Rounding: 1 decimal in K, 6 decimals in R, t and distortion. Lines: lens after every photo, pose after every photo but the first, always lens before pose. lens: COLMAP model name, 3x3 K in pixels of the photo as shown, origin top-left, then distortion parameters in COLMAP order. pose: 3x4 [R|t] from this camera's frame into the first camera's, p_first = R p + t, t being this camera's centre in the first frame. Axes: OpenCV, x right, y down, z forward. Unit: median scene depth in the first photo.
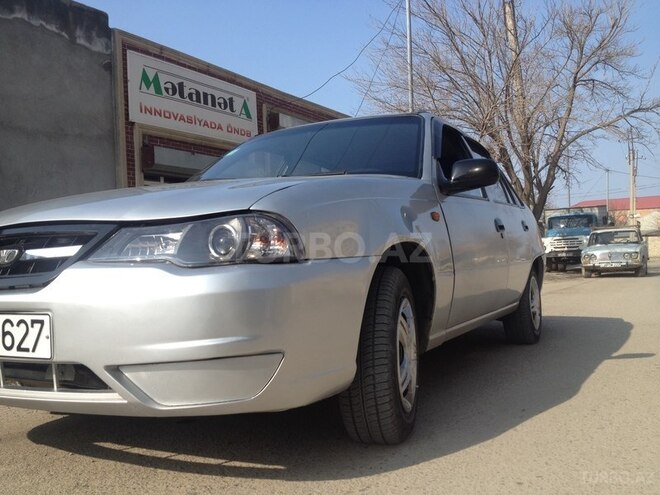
lens RADIAL K [[622.6, 0, 330.0], [0, 622.6, 247.5], [0, 0, 1]] dist [0.184995, -0.401851]
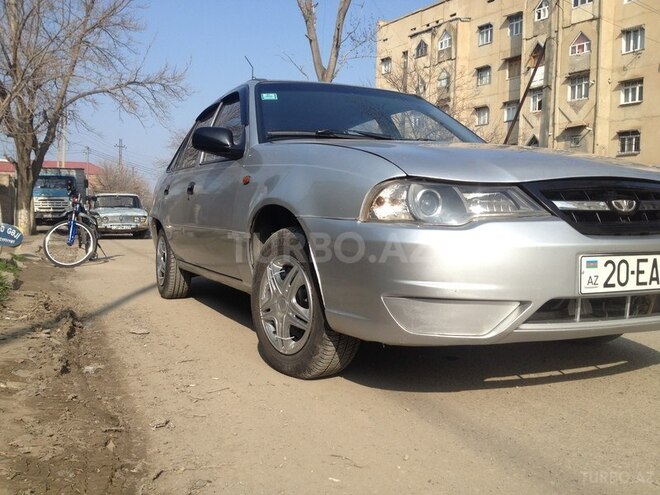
lens RADIAL K [[632.6, 0, 330.0], [0, 632.6, 247.5], [0, 0, 1]] dist [0.094935, -0.184846]
pose [[0.627321, -0.004959, 0.778745, -0.167139], [-0.040075, 0.998449, 0.038640, 0.006232], [-0.777729, -0.055448, 0.626149, 0.065197]]
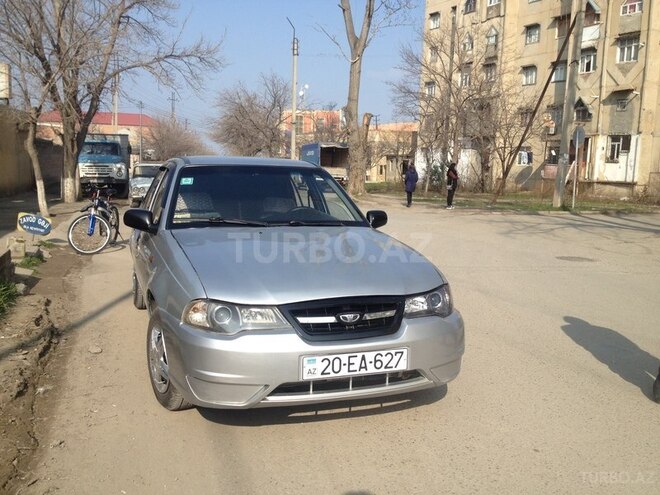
lens RADIAL K [[632.6, 0, 330.0], [0, 632.6, 247.5], [0, 0, 1]] dist [0.094935, -0.184846]
pose [[0.689467, -0.046837, 0.722801, -0.174626], [-0.057709, 0.991183, 0.119276, -0.037482], [-0.722014, -0.123949, 0.680685, -0.014128]]
